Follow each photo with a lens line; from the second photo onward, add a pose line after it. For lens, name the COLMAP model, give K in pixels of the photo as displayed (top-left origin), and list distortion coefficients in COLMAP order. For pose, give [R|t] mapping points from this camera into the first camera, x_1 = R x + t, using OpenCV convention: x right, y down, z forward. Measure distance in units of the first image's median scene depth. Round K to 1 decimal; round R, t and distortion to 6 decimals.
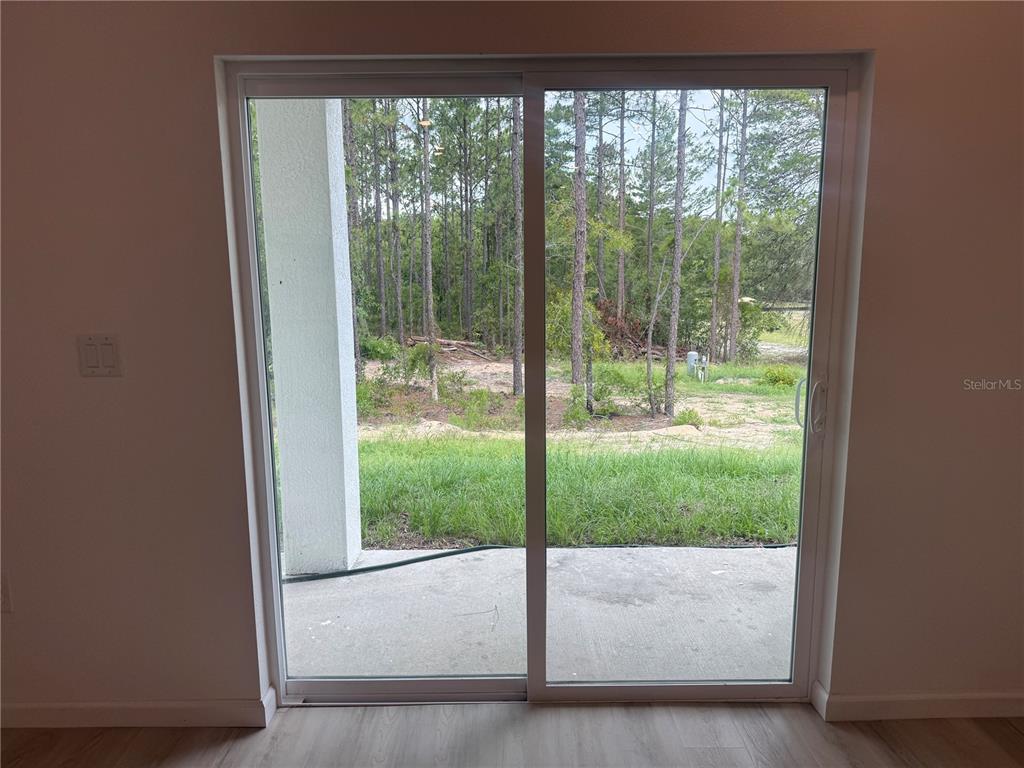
lens RADIAL K [[708.6, 0, 514.2], [0, 708.6, 391.4], [0, 0, 1]] dist [0.108701, -0.171048]
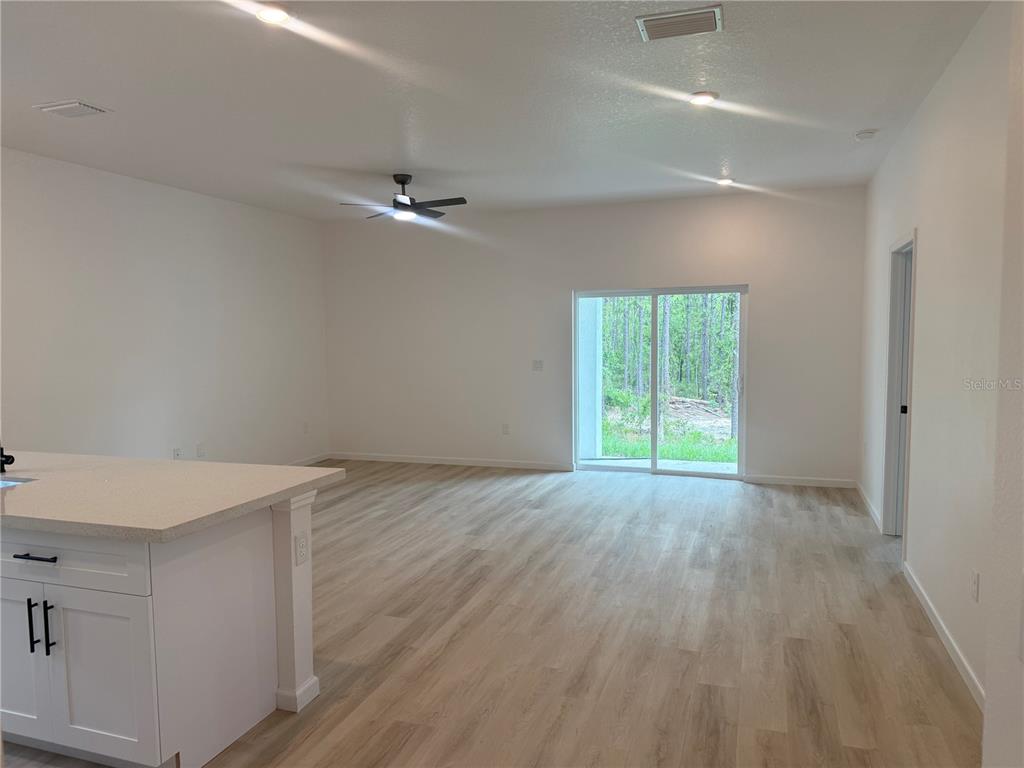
lens RADIAL K [[708.6, 0, 514.2], [0, 708.6, 391.4], [0, 0, 1]] dist [0.108701, -0.171048]
pose [[0.942185, 0.024292, -0.334211, 0.048712], [-0.054067, 0.995321, -0.080078, 0.033545], [0.330702, 0.093519, 0.939090, -0.219627]]
